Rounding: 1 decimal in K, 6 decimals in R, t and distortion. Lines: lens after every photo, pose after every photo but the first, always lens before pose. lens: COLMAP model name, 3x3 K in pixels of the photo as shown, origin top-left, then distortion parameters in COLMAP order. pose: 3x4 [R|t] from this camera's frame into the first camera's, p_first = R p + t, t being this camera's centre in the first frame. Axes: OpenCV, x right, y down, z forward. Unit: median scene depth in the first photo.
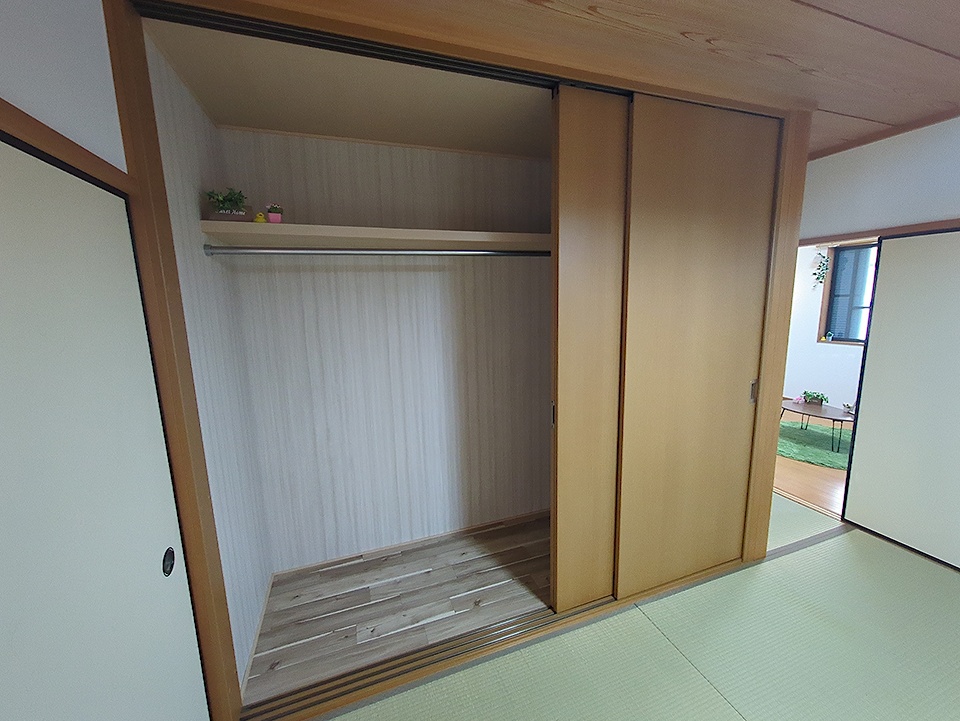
lens RADIAL K [[381.0, 0, 475.3], [0, 381.0, 360.8], [0, 0, 1]] dist [-0.004619, 0.000583]
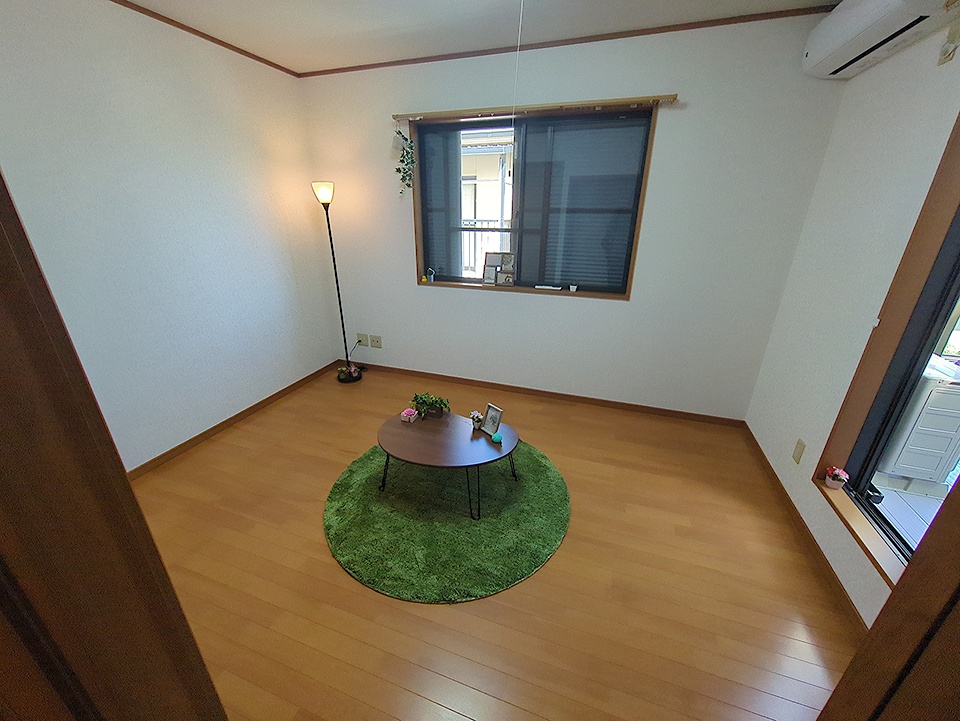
lens RADIAL K [[381.0, 0, 479.0], [0, 381.0, 364.6], [0, 0, 1]] dist [-0.004619, 0.000583]
pose [[0.626216, -0.266110, 0.732829, 0.463671], [0.104437, 0.960107, 0.259397, -0.079553], [-0.772623, -0.085904, 0.629027, 0.510925]]
